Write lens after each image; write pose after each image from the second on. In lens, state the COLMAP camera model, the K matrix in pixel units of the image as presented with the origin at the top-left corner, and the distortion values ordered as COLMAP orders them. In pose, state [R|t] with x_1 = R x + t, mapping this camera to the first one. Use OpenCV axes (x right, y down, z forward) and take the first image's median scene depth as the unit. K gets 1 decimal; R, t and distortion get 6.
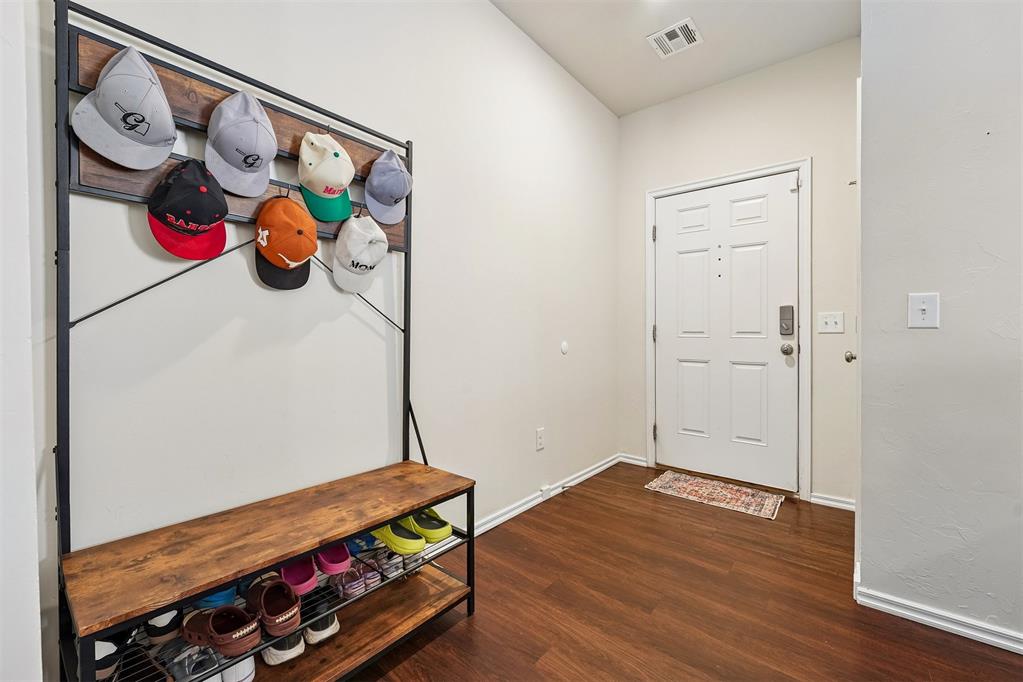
lens RADIAL K [[420.1, 0, 517.1], [0, 420.1, 334.3], [0, 0, 1]] dist [-0.000563, -0.000138]
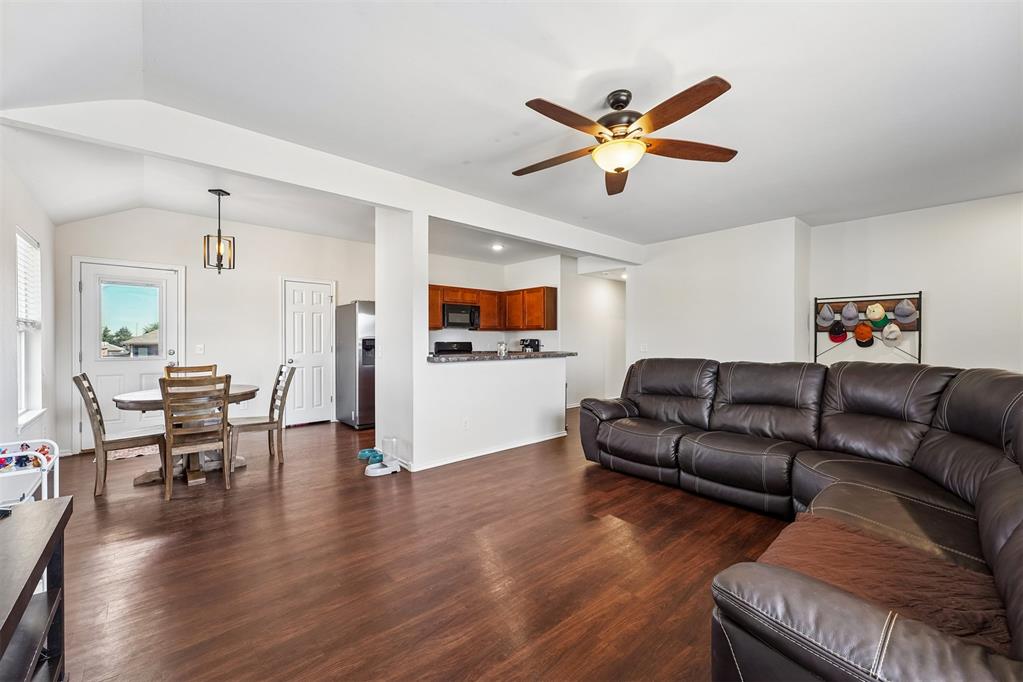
lens RADIAL K [[408.3, 0, 505.9], [0, 408.3, 346.2], [0, 0, 1]] dist [0.000713, 0.000576]
pose [[-0.171748, 0.016826, -0.984997, 3.398263], [-0.002979, 0.999841, 0.017599, -0.155112], [0.985136, 0.005957, -0.171671, -1.460588]]
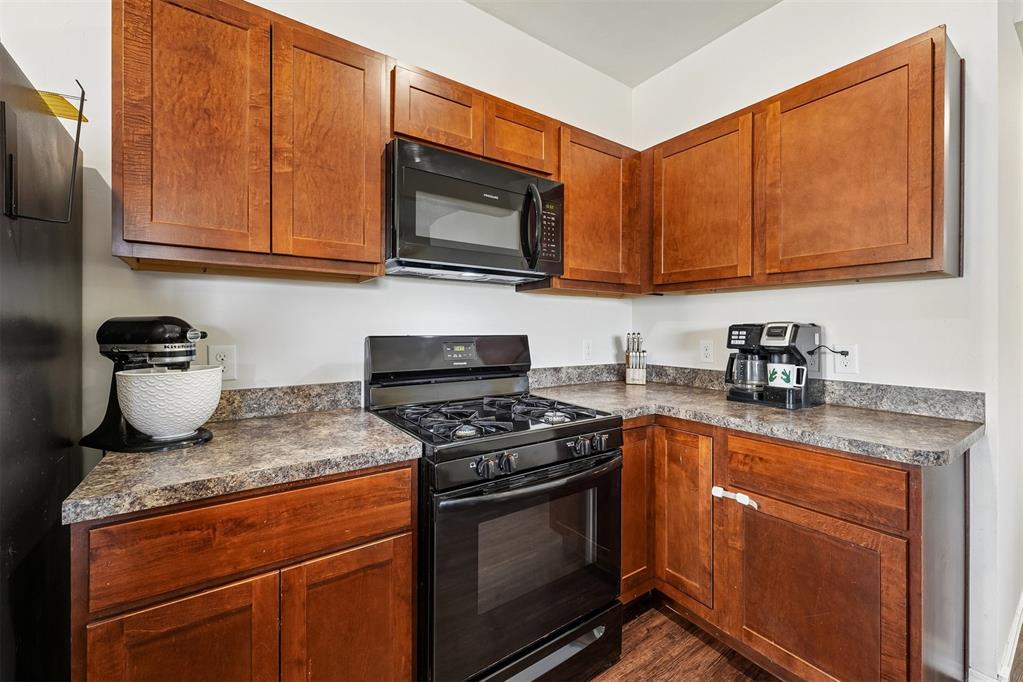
lens RADIAL K [[416.3, 0, 515.0], [0, 416.3, 327.6], [0, 0, 1]] dist [-0.000366, 0.000119]
pose [[-0.267915, 0.000236, -0.963443, -0.434297], [-0.001512, 0.999999, 0.000666, -0.142777], [0.963441, 0.001636, -0.267914, -2.489089]]
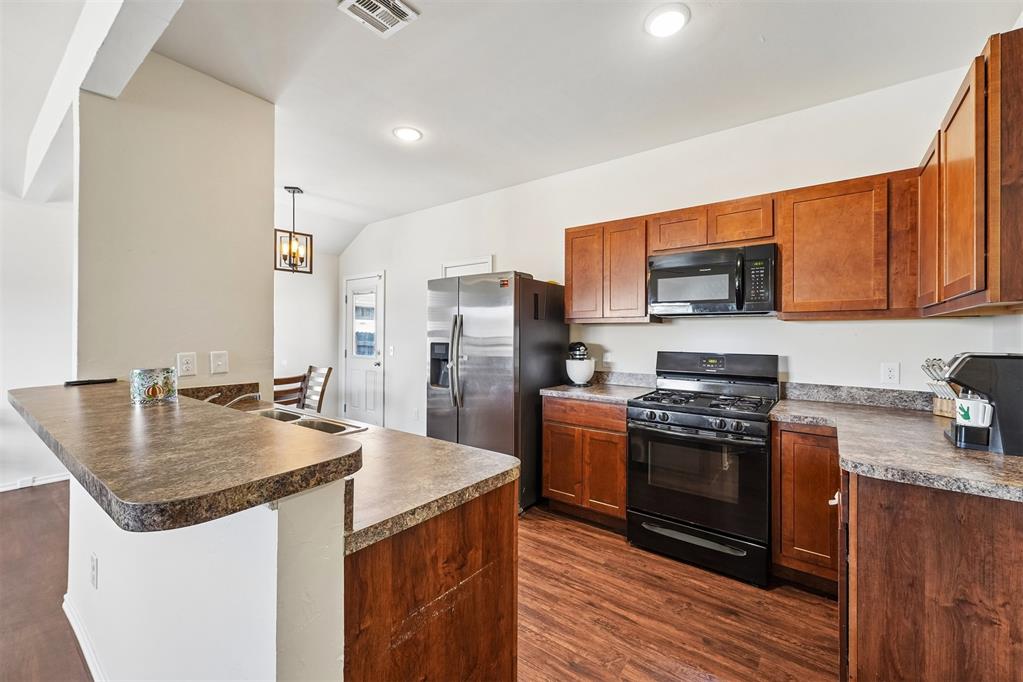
lens RADIAL K [[420.1, 0, 517.1], [0, 420.1, 334.3], [0, 0, 1]] dist [-0.000563, -0.000138]
pose [[-0.999210, -0.006279, -0.039241, -0.583413], [-0.006172, 0.999977, -0.002858, -0.195494], [0.039258, -0.002614, -0.999226, -1.025127]]
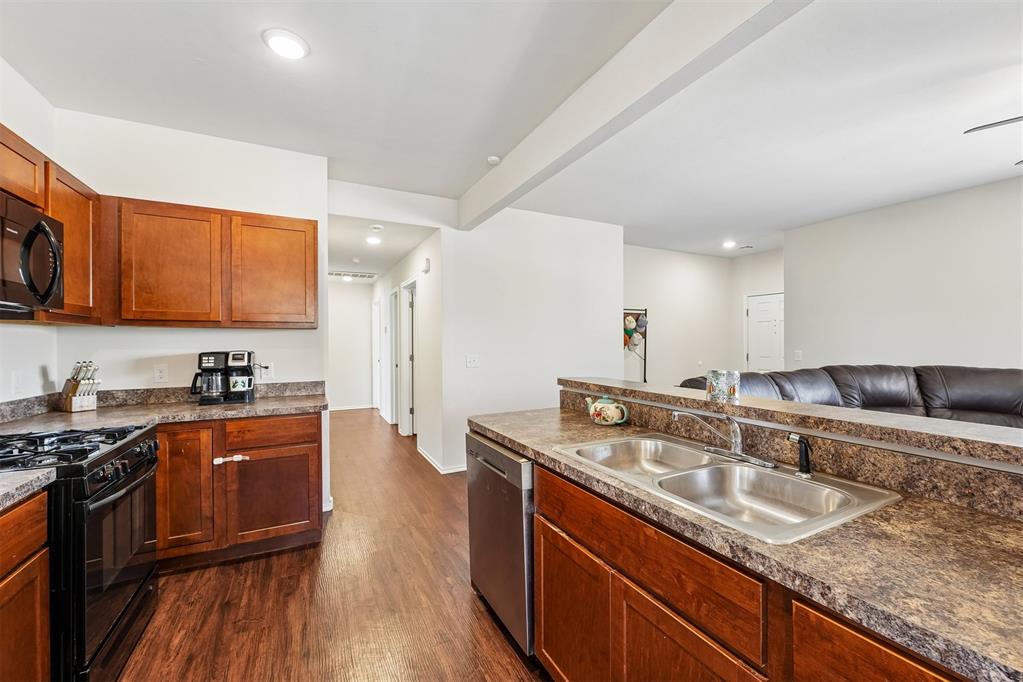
lens RADIAL K [[408.3, 0, 505.9], [0, 408.3, 346.2], [0, 0, 1]] dist [0.000713, 0.000576]
pose [[0.910427, -0.000190, -0.413669, 0.128090], [0.004171, 0.999953, 0.008720, -0.191696], [0.413648, -0.009665, 0.910386, -3.288137]]
